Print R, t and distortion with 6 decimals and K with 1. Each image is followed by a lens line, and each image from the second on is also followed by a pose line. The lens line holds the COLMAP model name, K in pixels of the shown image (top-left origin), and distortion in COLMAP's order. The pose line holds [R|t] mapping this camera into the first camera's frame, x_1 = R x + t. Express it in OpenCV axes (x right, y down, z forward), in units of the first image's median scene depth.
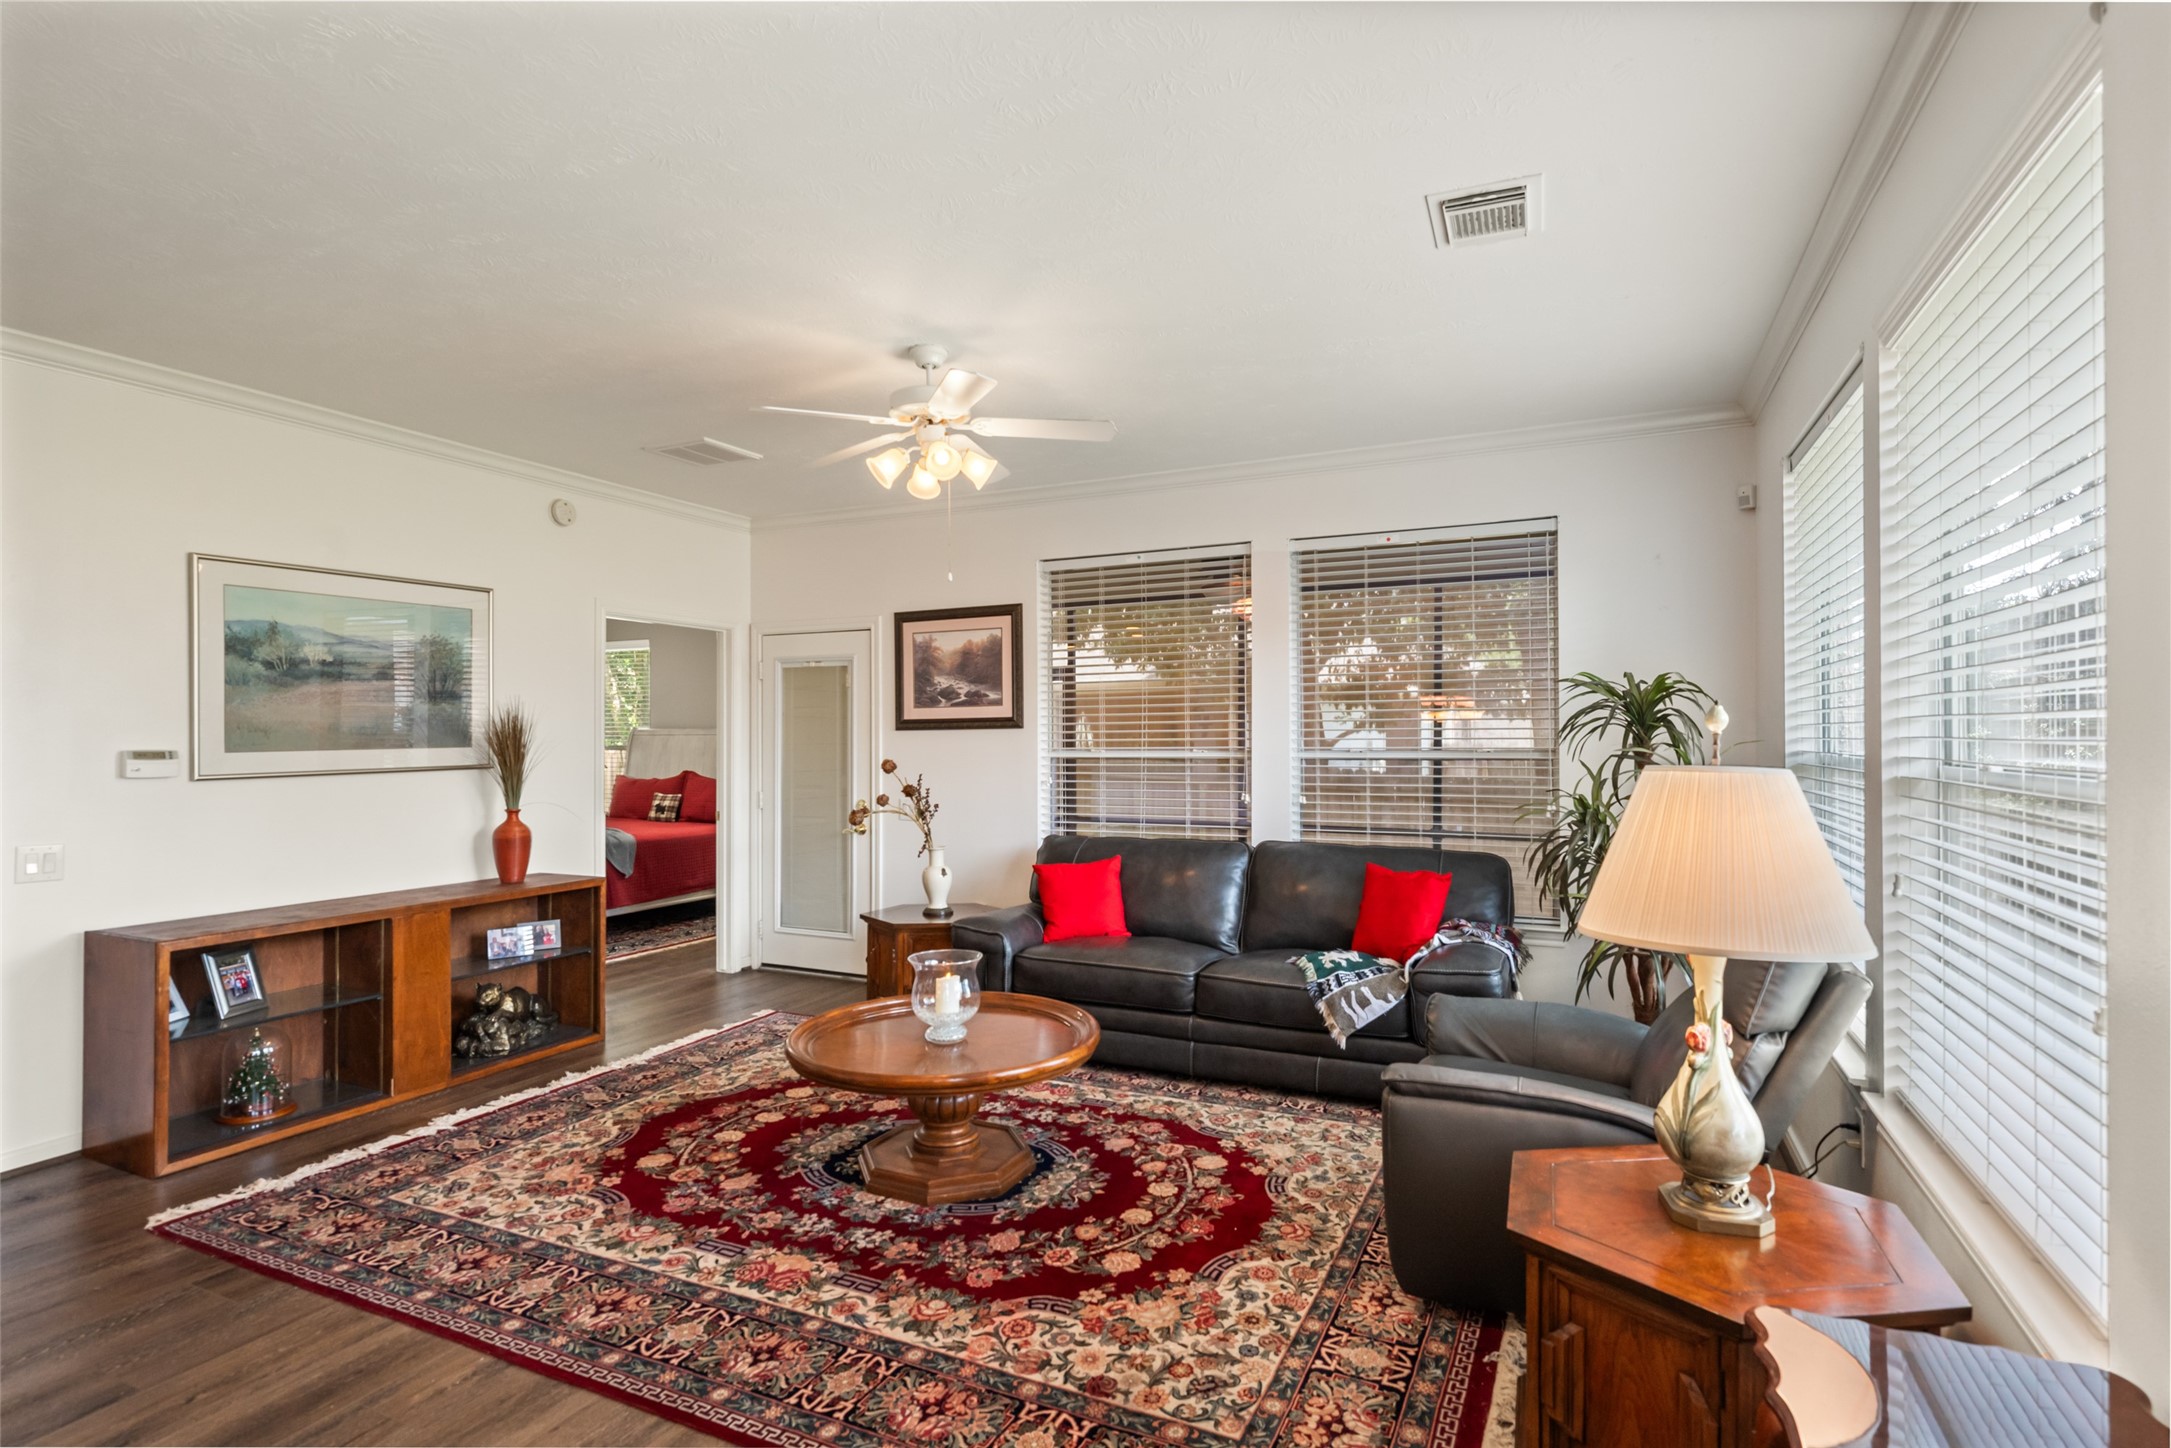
lens RADIAL K [[1061.7, 0, 1083.7], [0, 1061.7, 736.6], [0, 0, 1]] dist [0.002418, 0.000242]
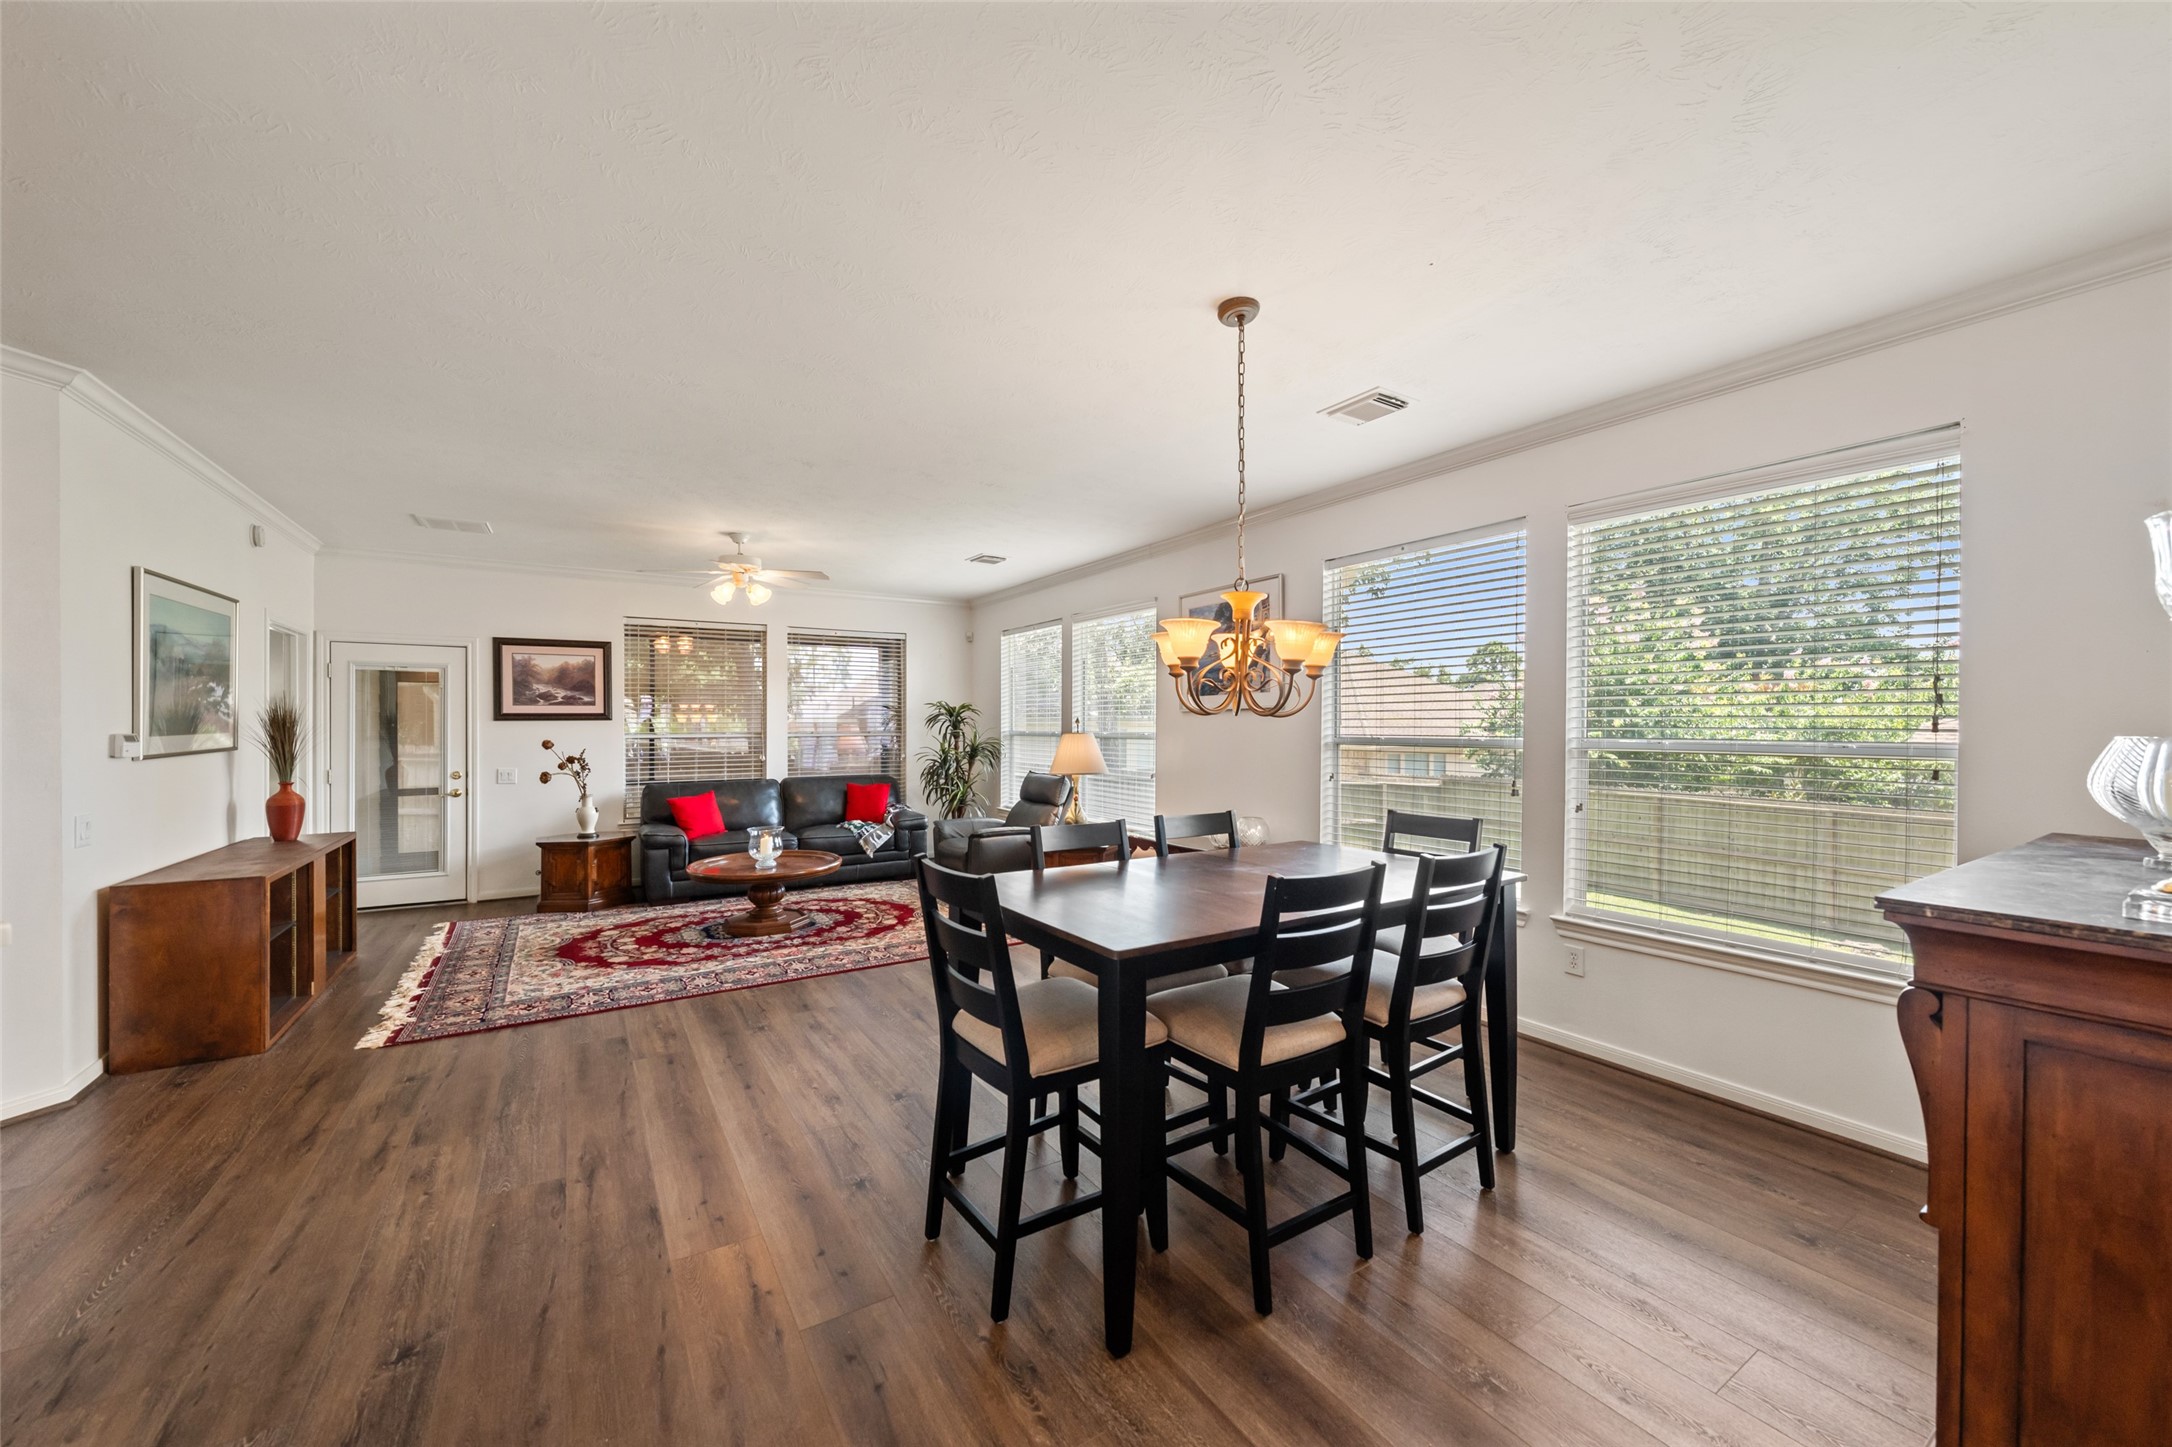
lens RADIAL K [[800.1, 0, 1080.8], [0, 800.1, 719.1], [0, 0, 1]] dist [-0.006843, 0.000950]
pose [[0.541390, 0.010119, 0.840711, -1.081962], [-0.001825, 0.999939, -0.010861, 0.003595], [-0.840770, 0.004345, 0.541375, -0.382913]]
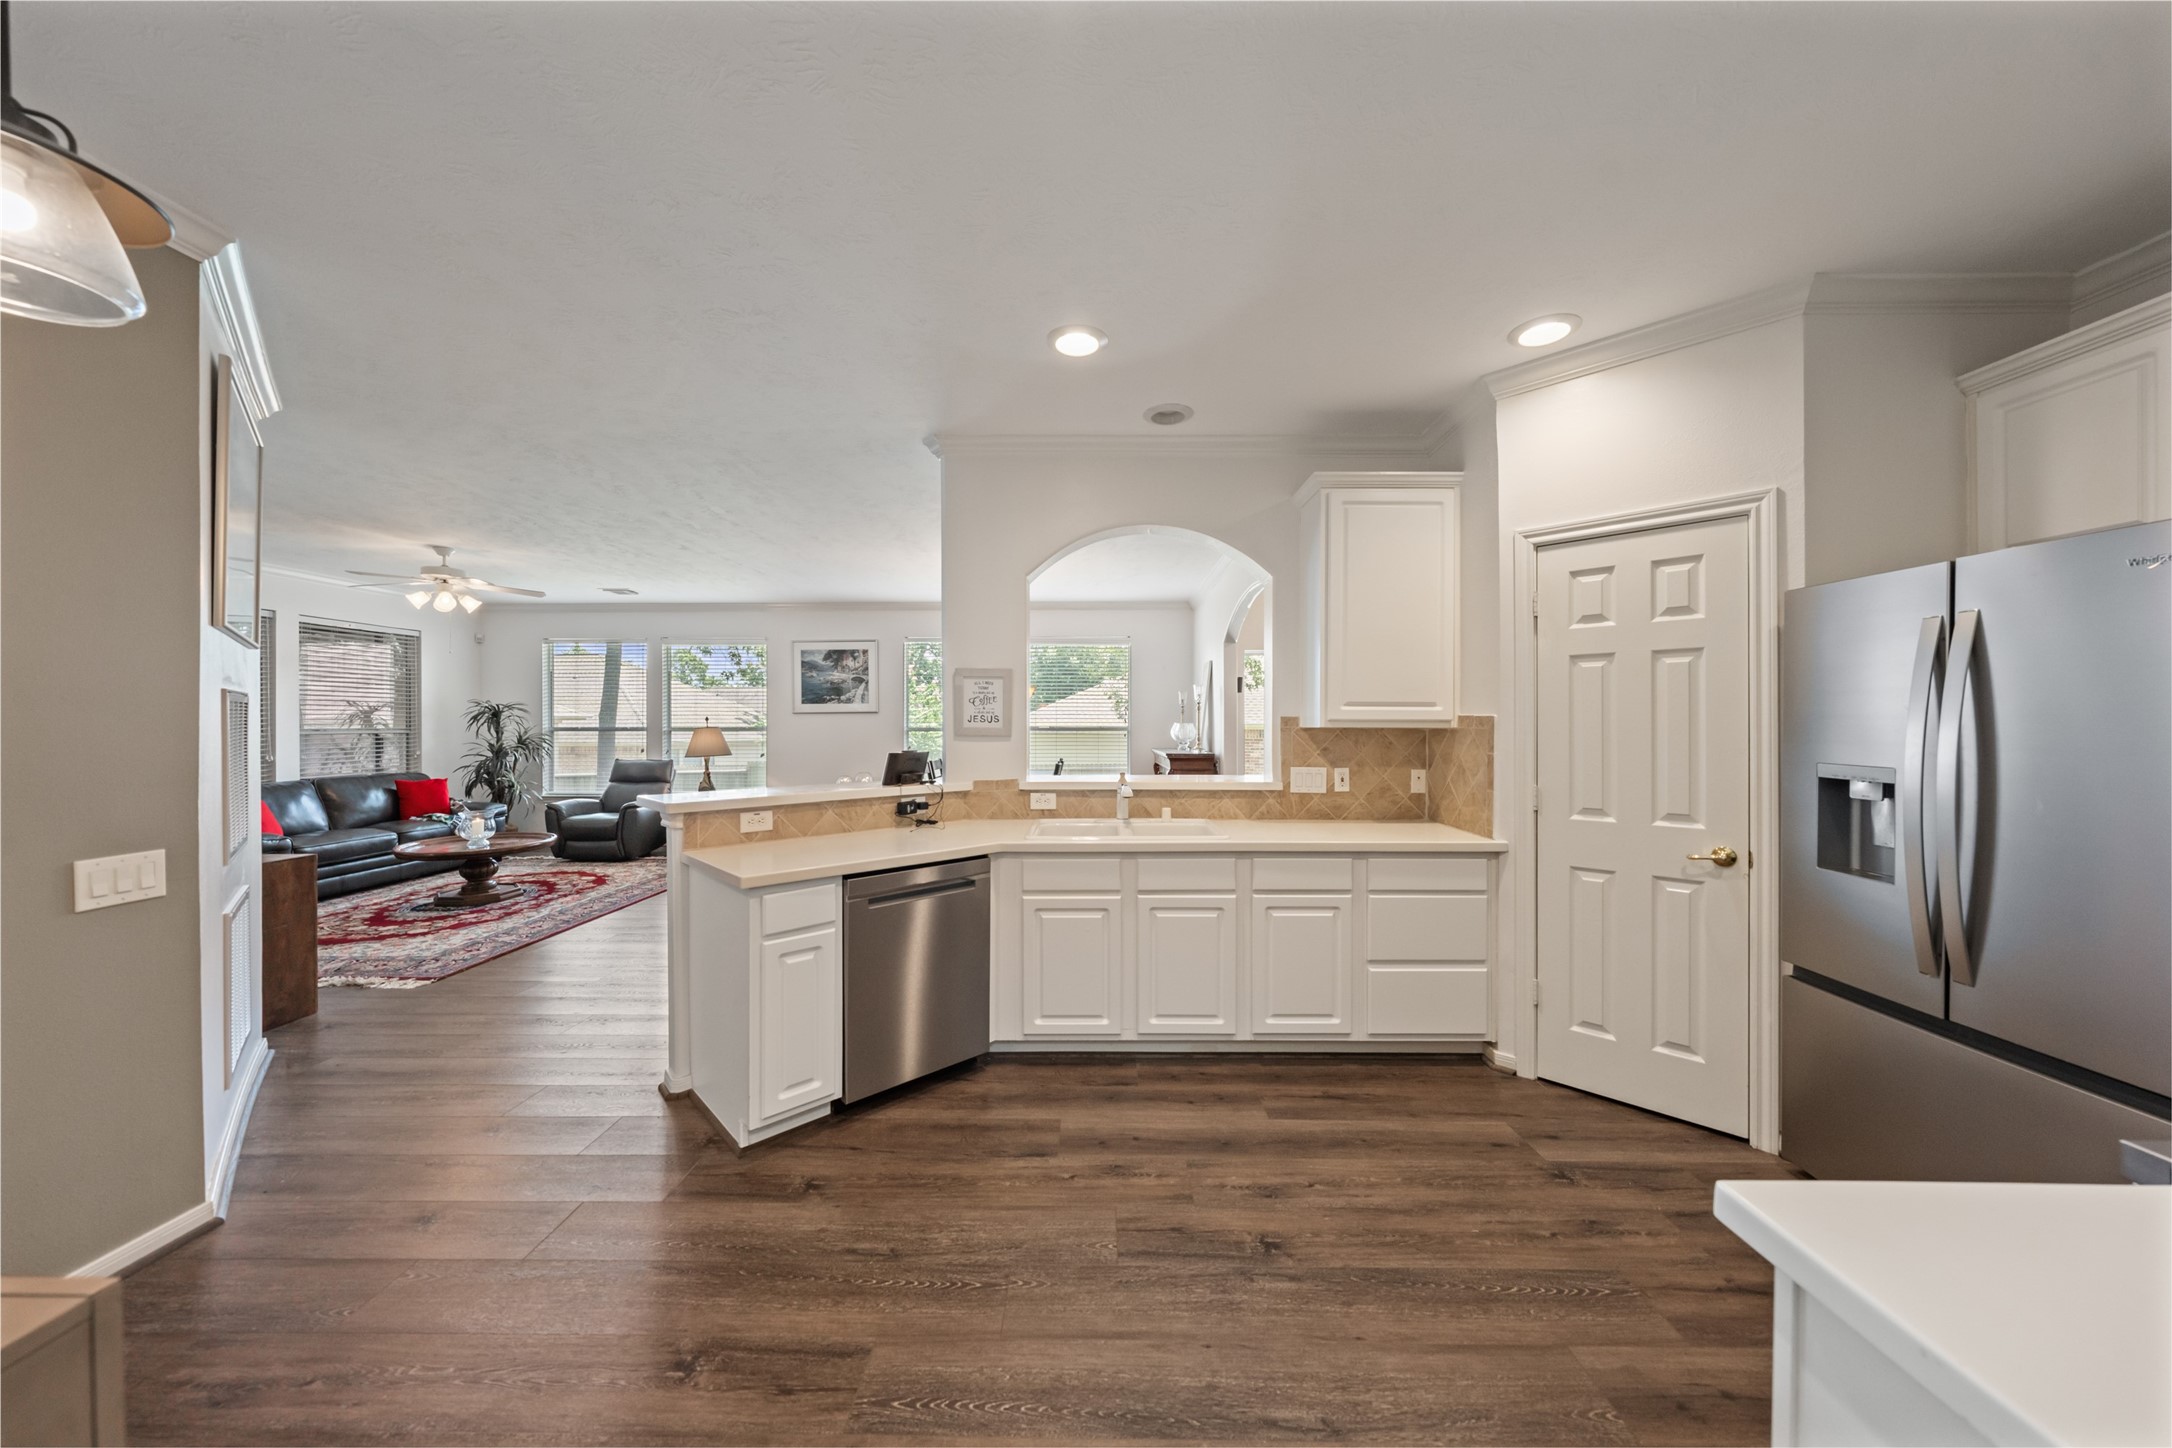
lens RADIAL K [[743.2, 0, 1084.3], [0, 743.2, 726.2], [0, 0, 1]] dist [-0.007944, 0.000942]
pose [[-0.400000, 0.001208, 0.916514, -2.107023], [0.004590, 0.999989, 0.000685, 0.013828], [-0.916503, 0.004481, -0.400002, 0.388592]]
